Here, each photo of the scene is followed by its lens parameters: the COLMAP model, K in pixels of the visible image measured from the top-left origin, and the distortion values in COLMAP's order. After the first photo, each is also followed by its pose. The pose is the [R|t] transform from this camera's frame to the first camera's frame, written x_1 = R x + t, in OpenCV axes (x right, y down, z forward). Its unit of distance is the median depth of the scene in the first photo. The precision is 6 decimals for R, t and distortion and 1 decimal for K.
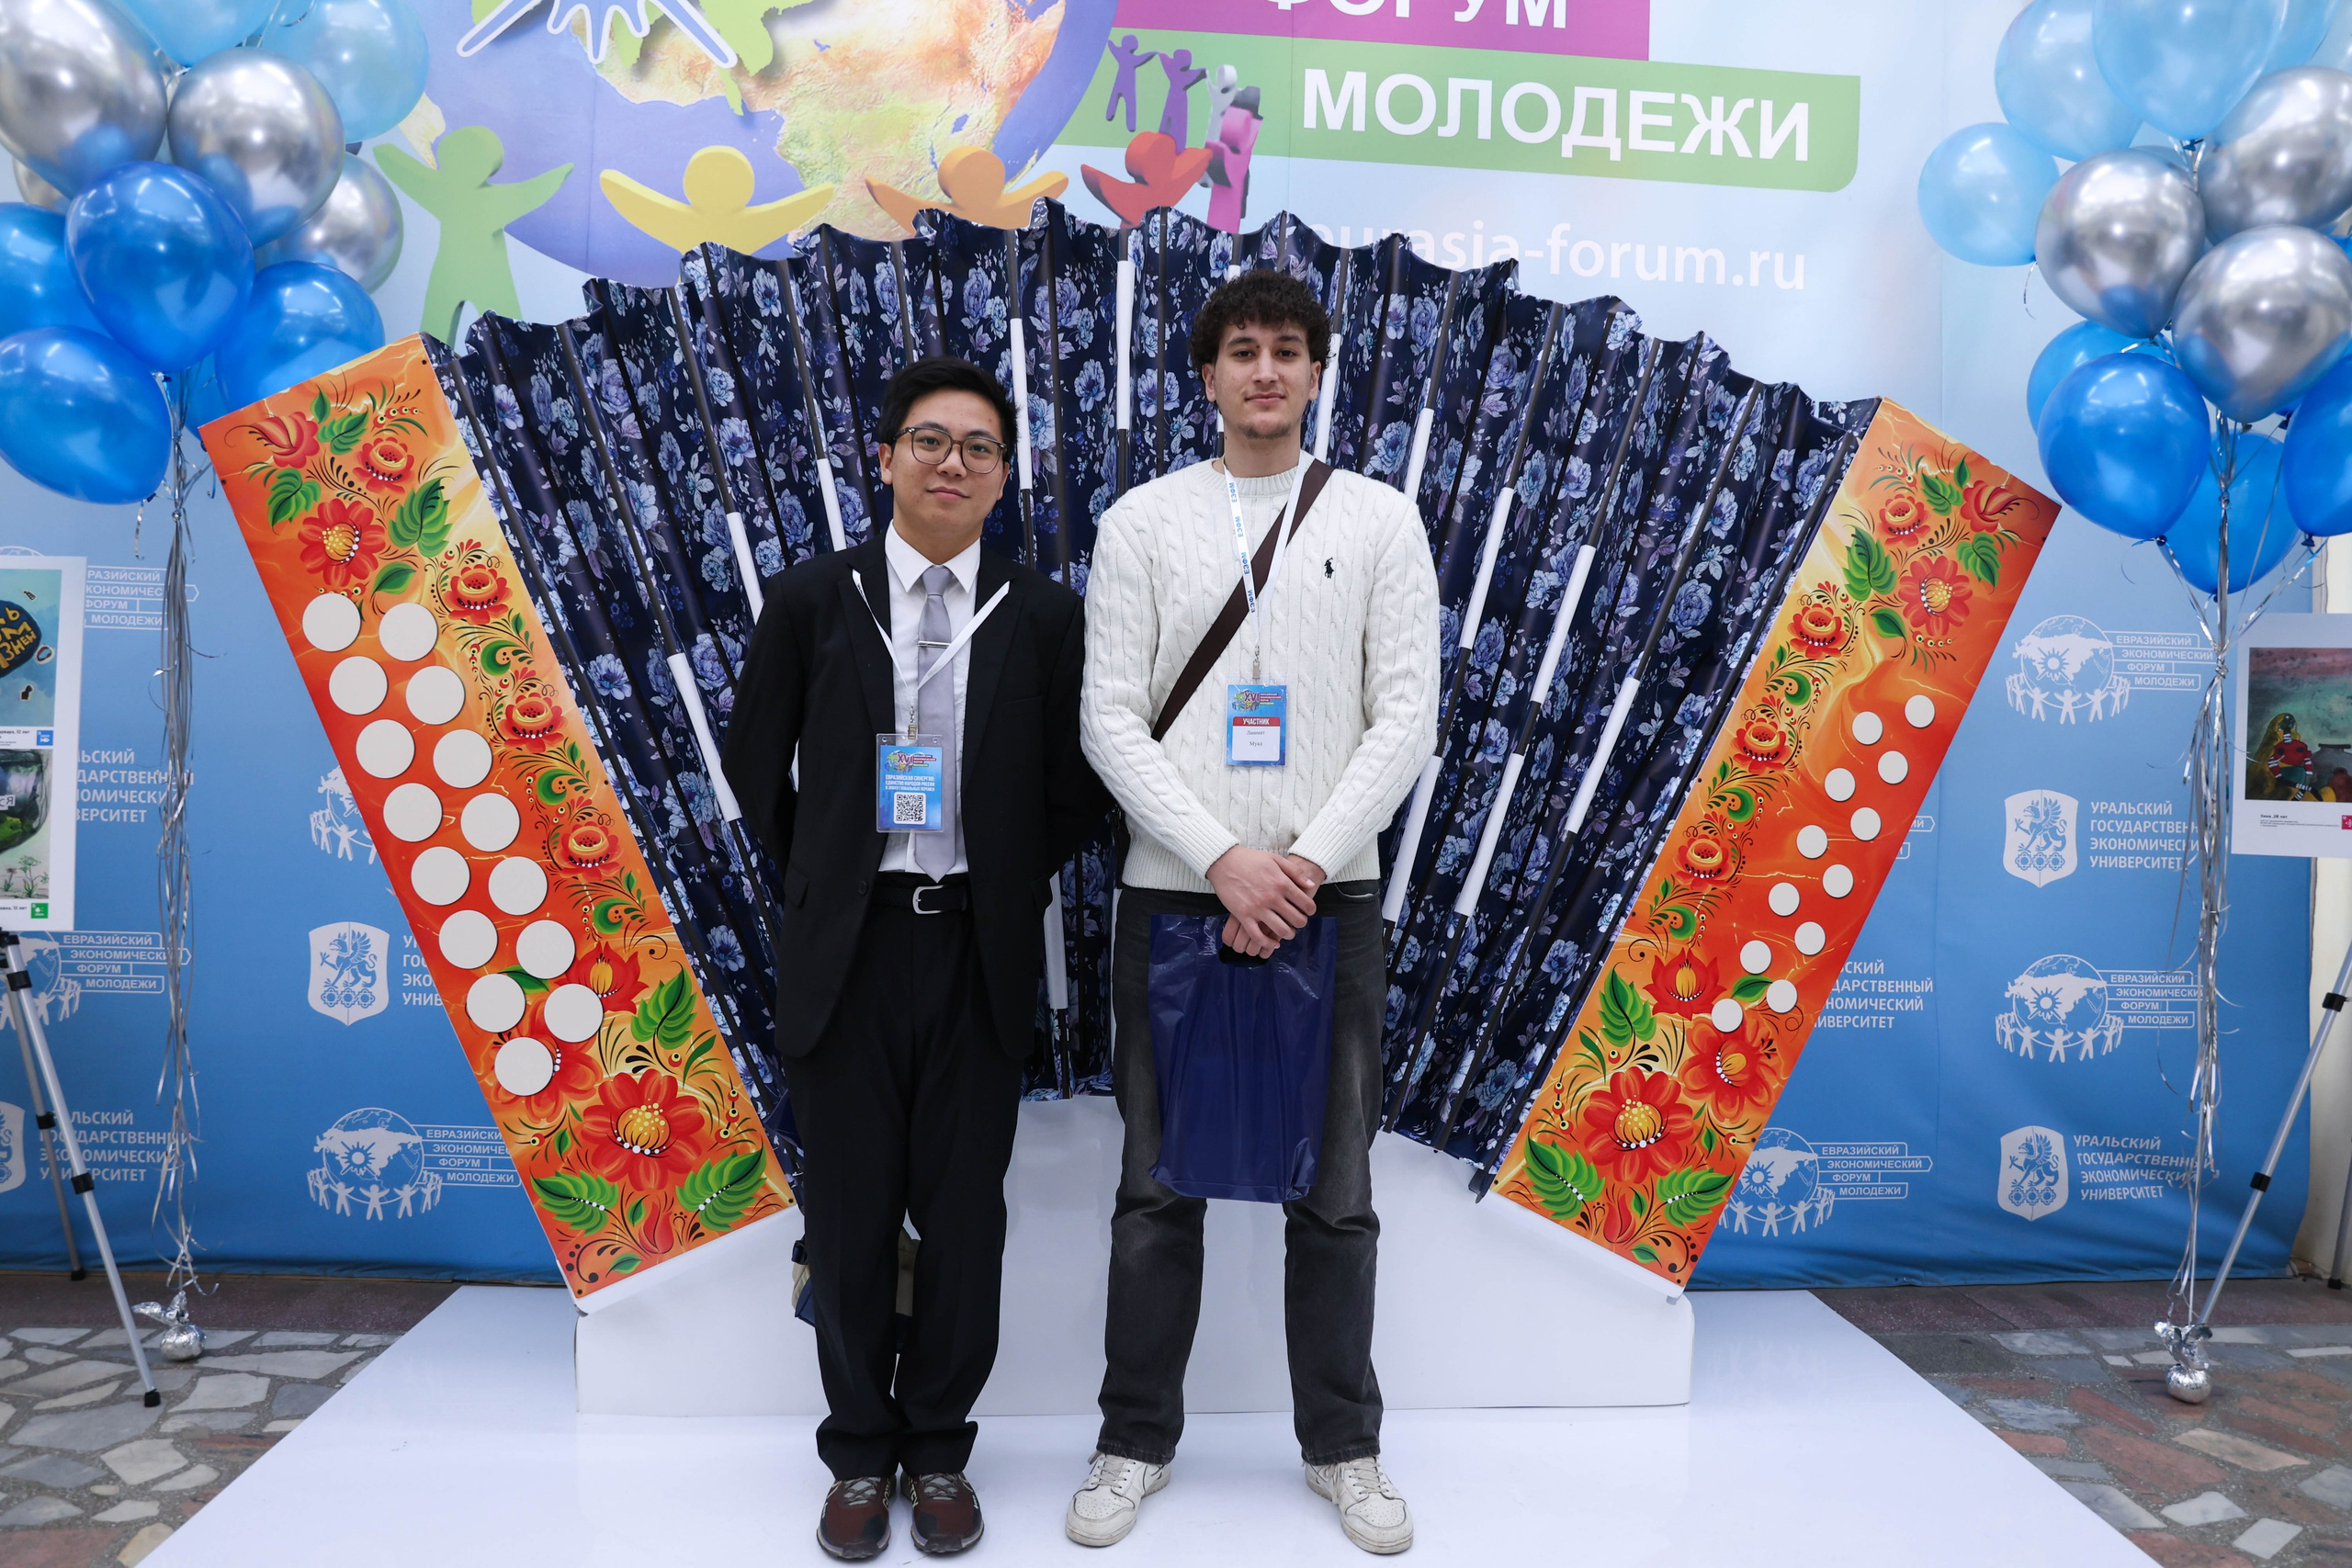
lens RADIAL K [[1672.1, 0, 1181.3], [0, 1672.1, 780.7], [0, 0, 1]] dist [-0.111674, 0.089754]
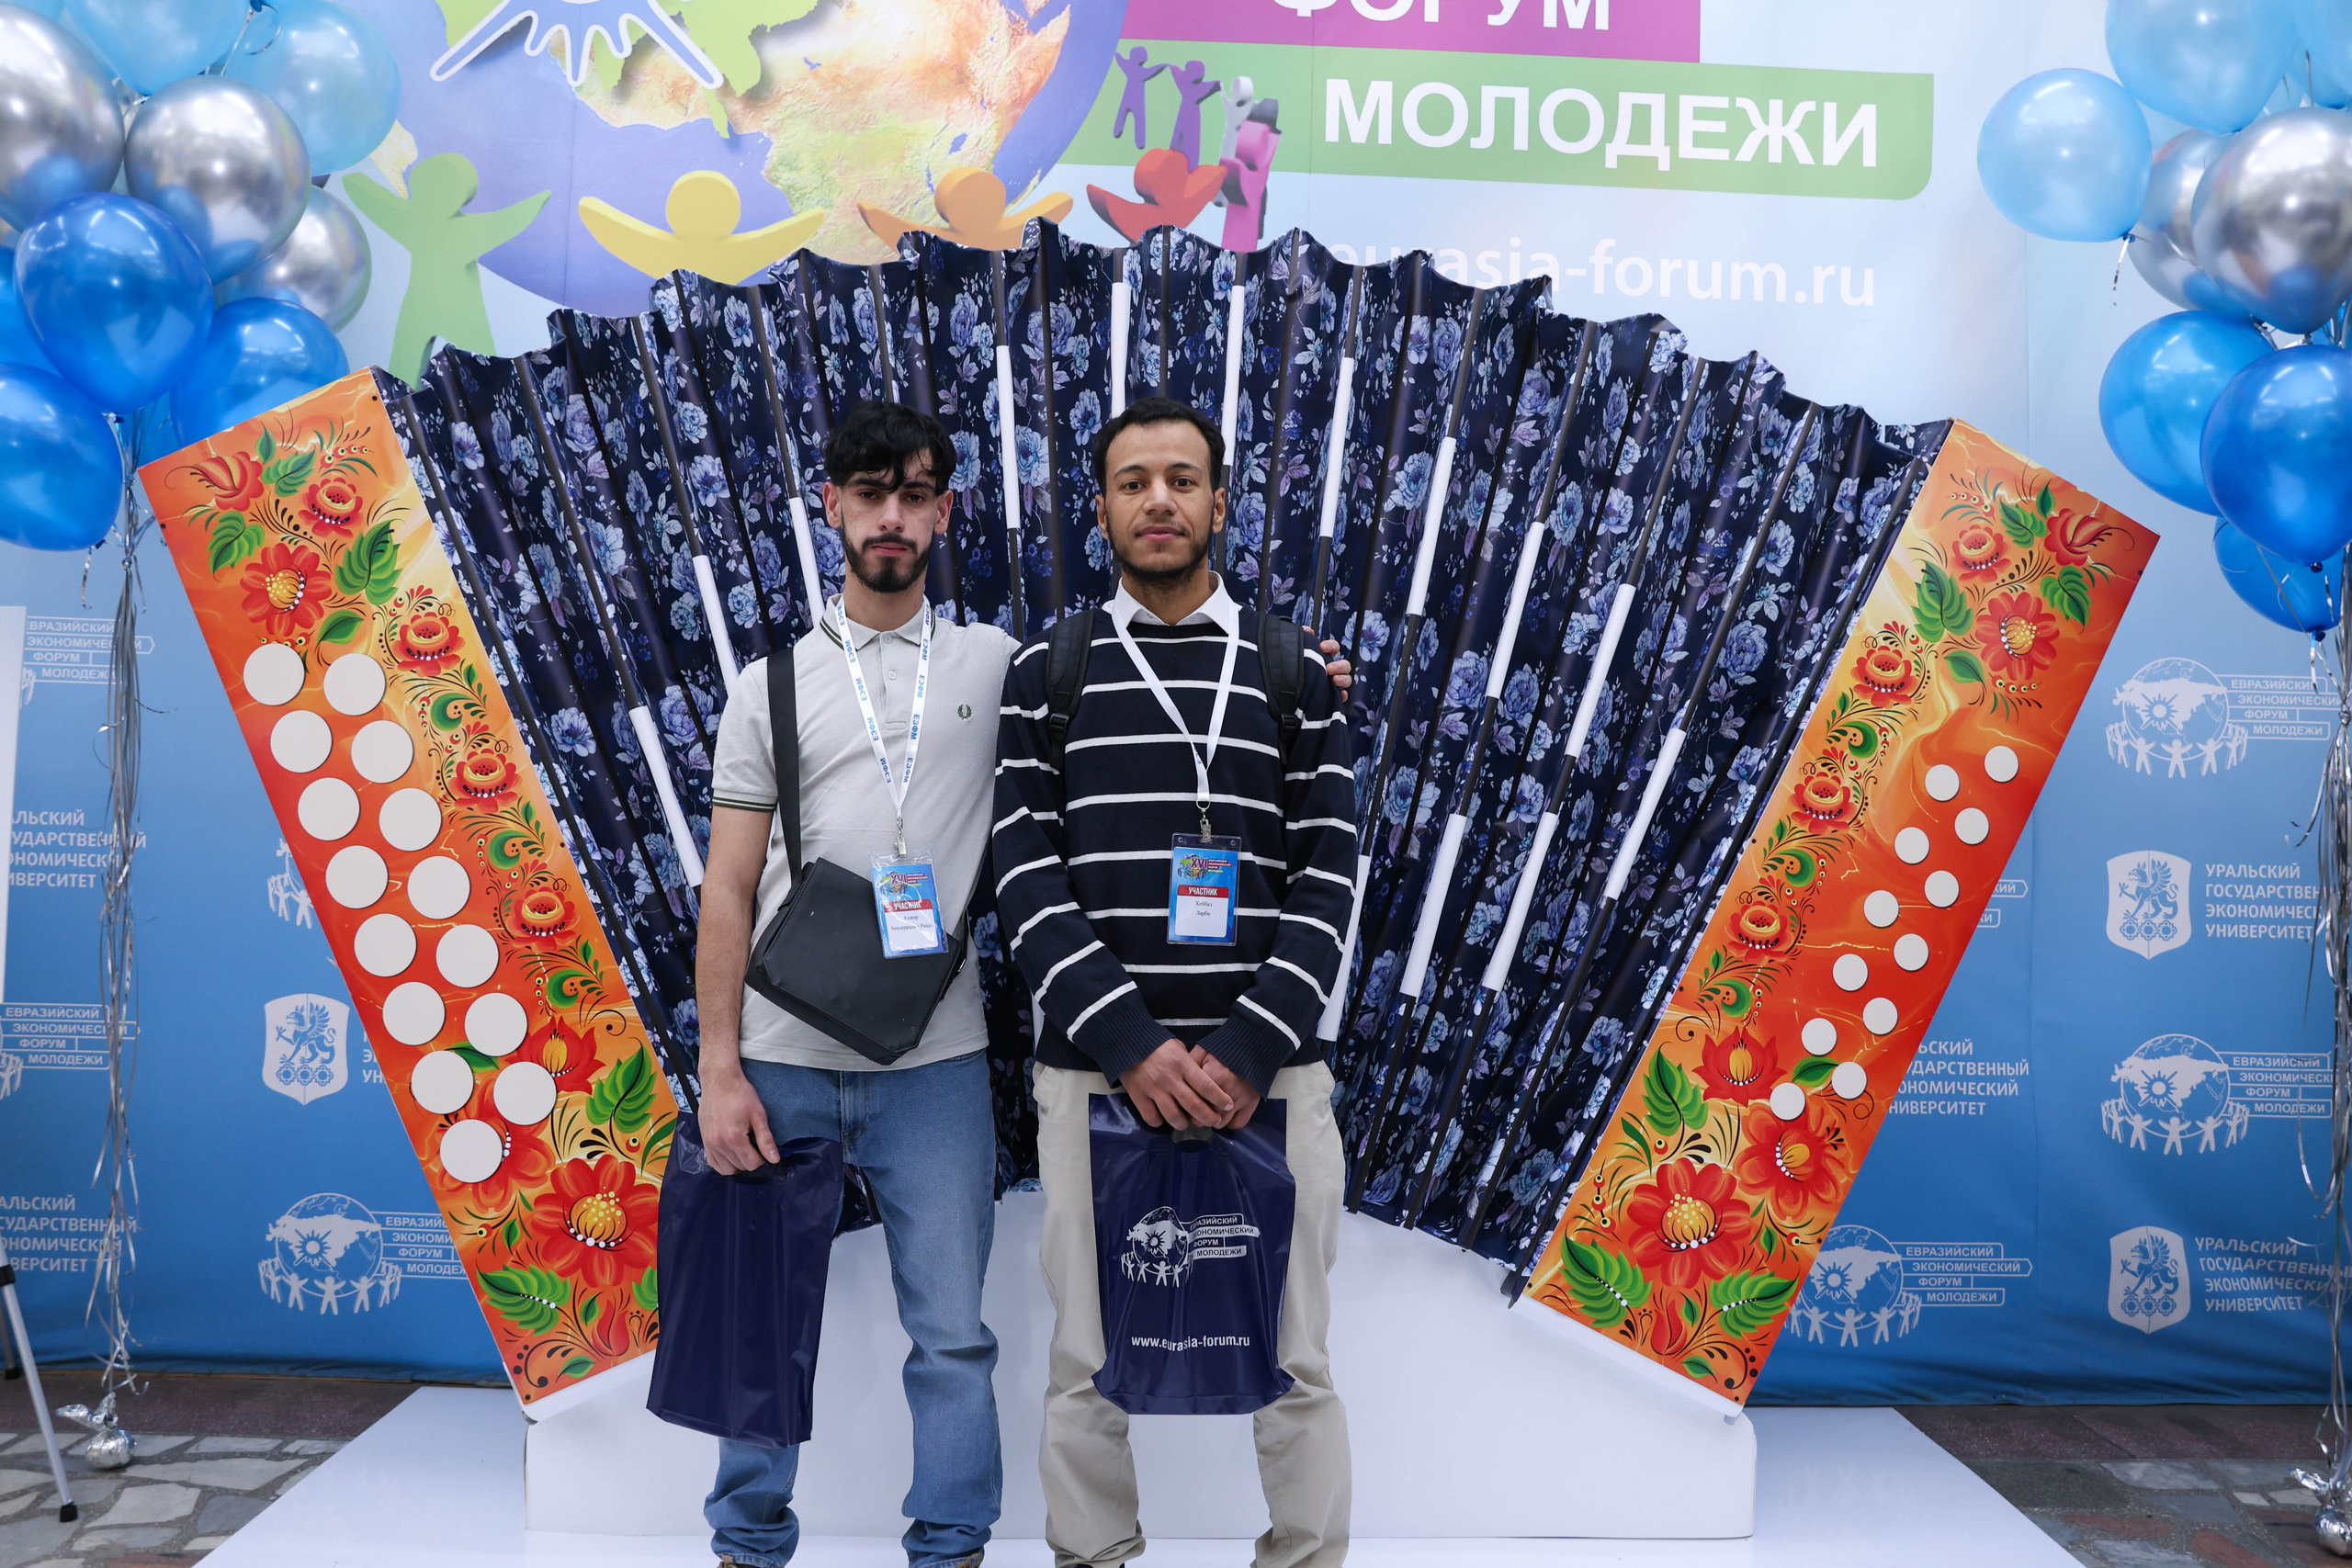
lens RADIAL K [[1762.4, 0, 1173.9], [0, 1762.4, 783.9], [0, 0, 1]] dist [-0.102021, 0.099093]
pose [[0.999086, -0.002921, -0.042652, 0.035439], [0.001438, 0.999395, -0.034745, 0.001186], [0.042728, 0.034652, 0.998486, 0.029352]]
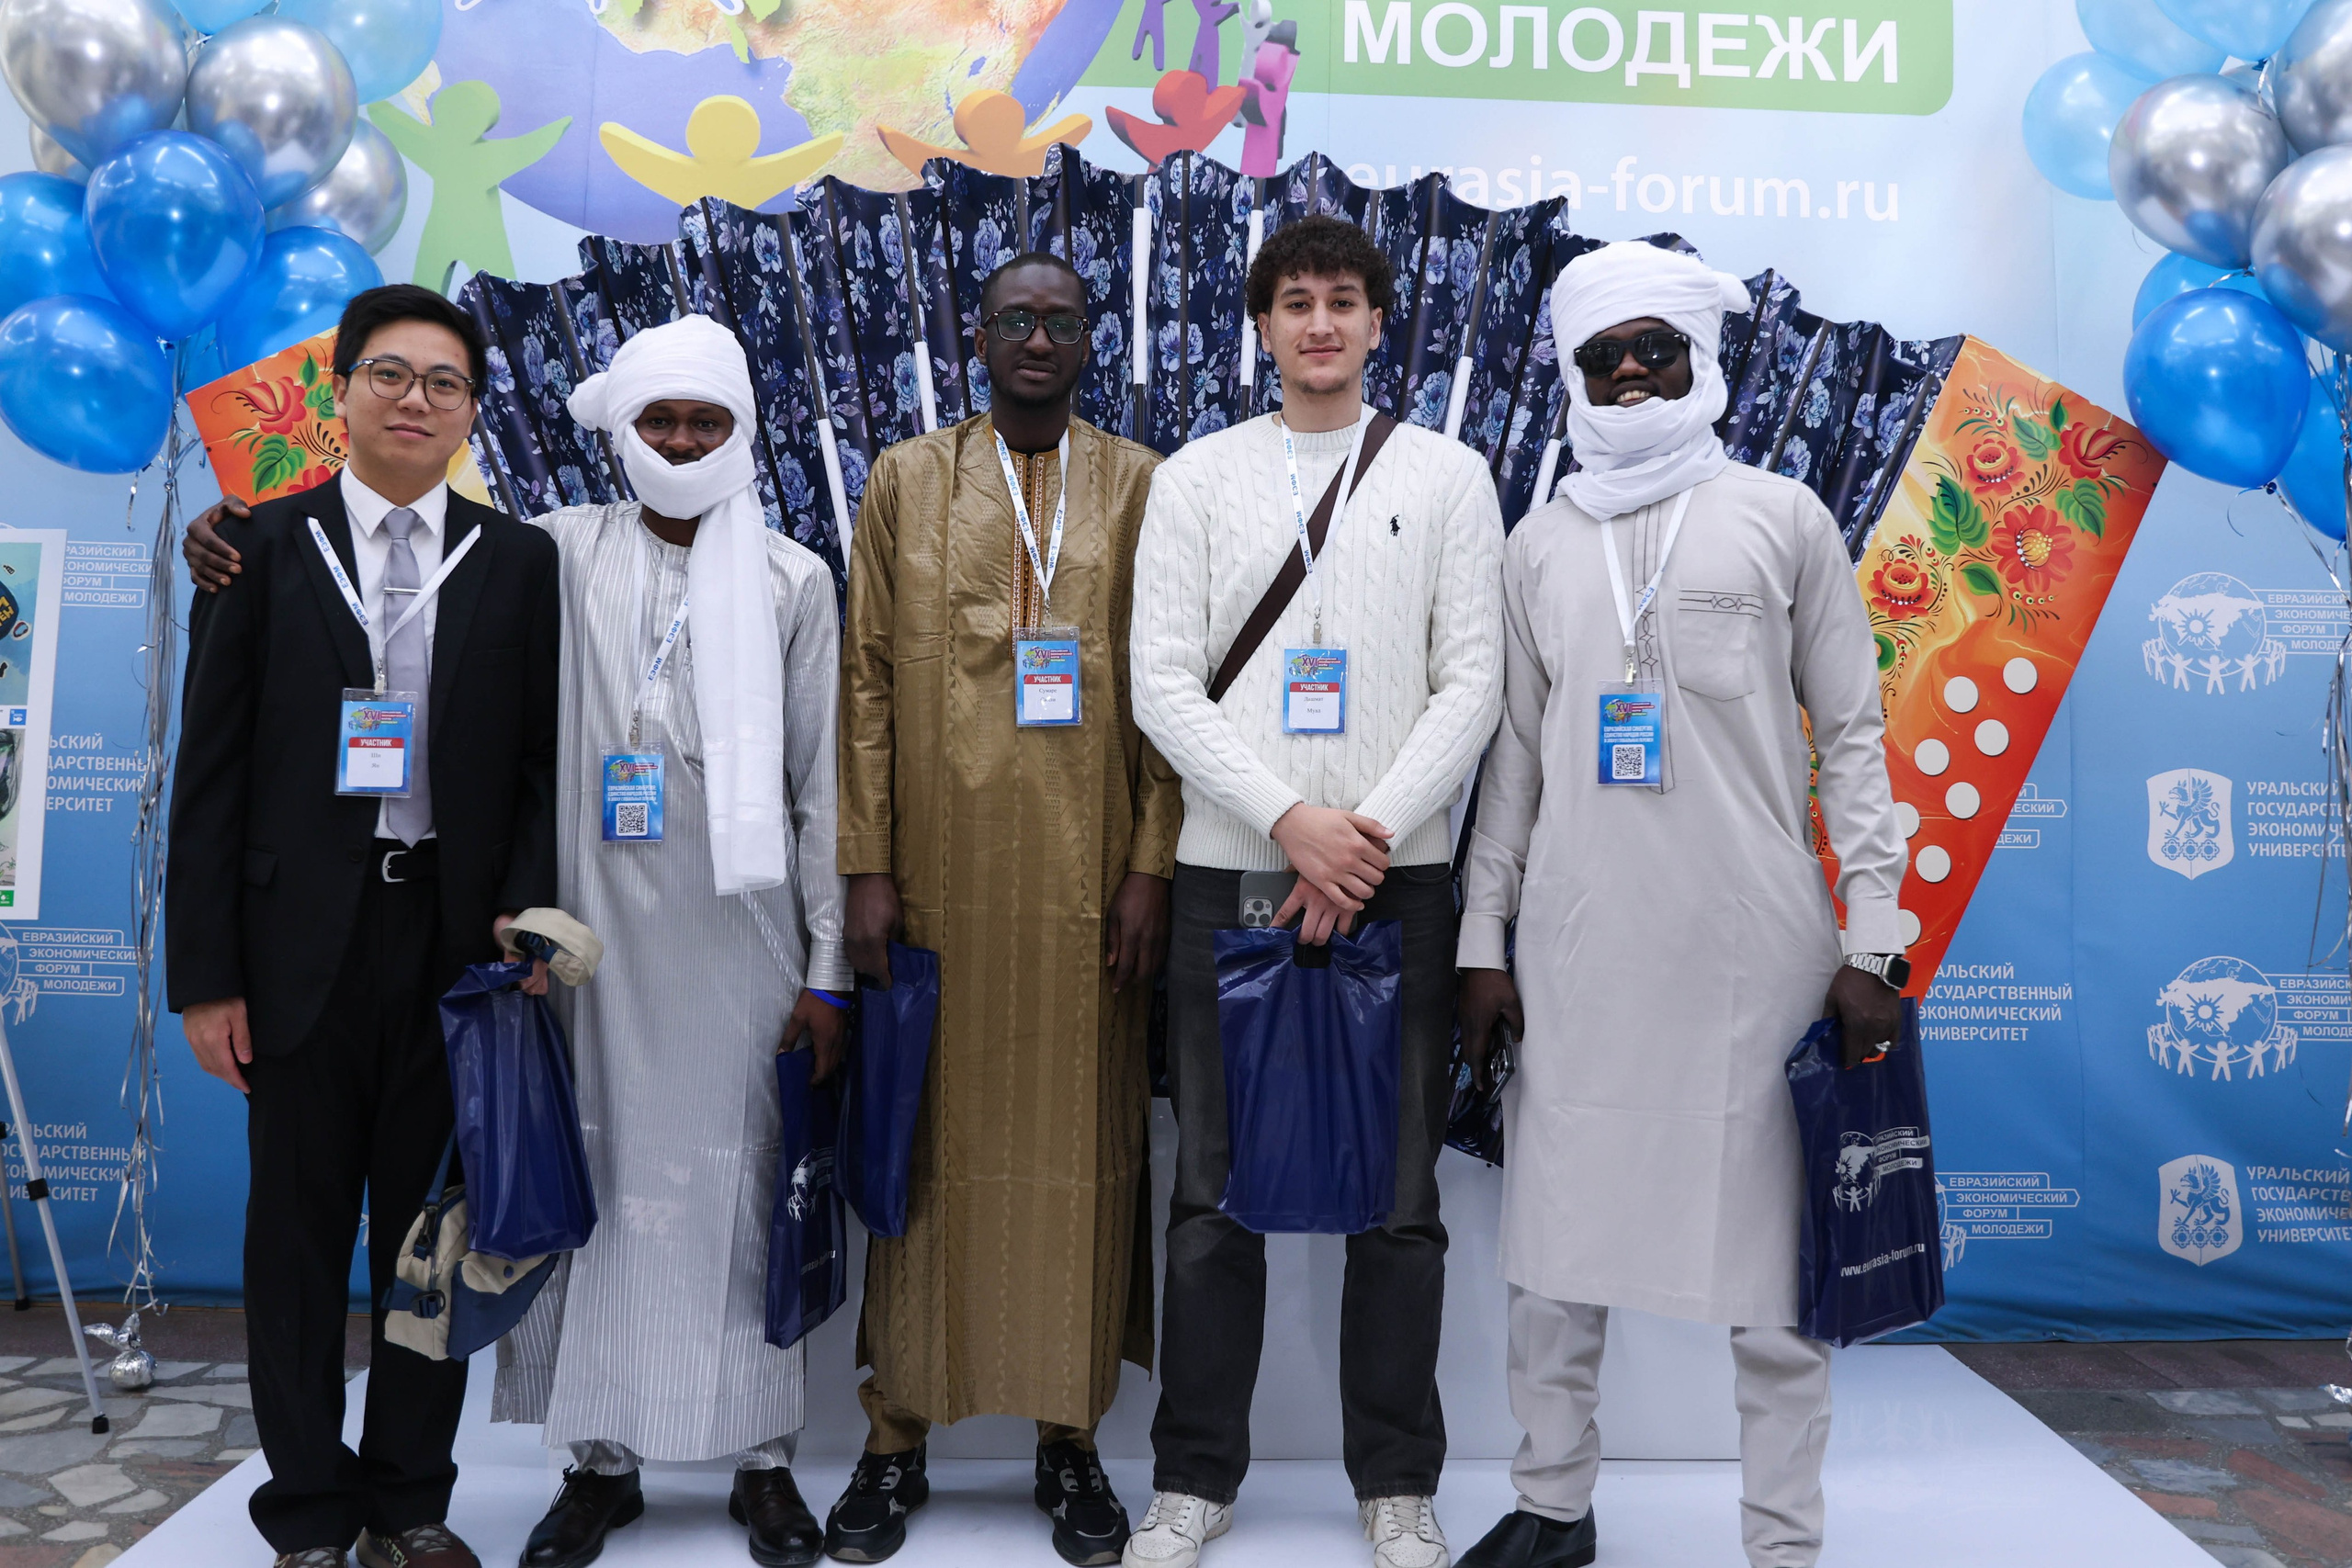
lens RADIAL K [[1969.7, 0, 1166.4], [0, 1969.7, 633.6], [0, 0, 1]] dist [-0.114717, 0.095244]
pose [[0.998402, -0.009377, -0.055724, 0.038703], [0.004490, 0.996182, -0.087180, 0.025412], [0.056329, 0.086791, 0.994633, -0.090125]]
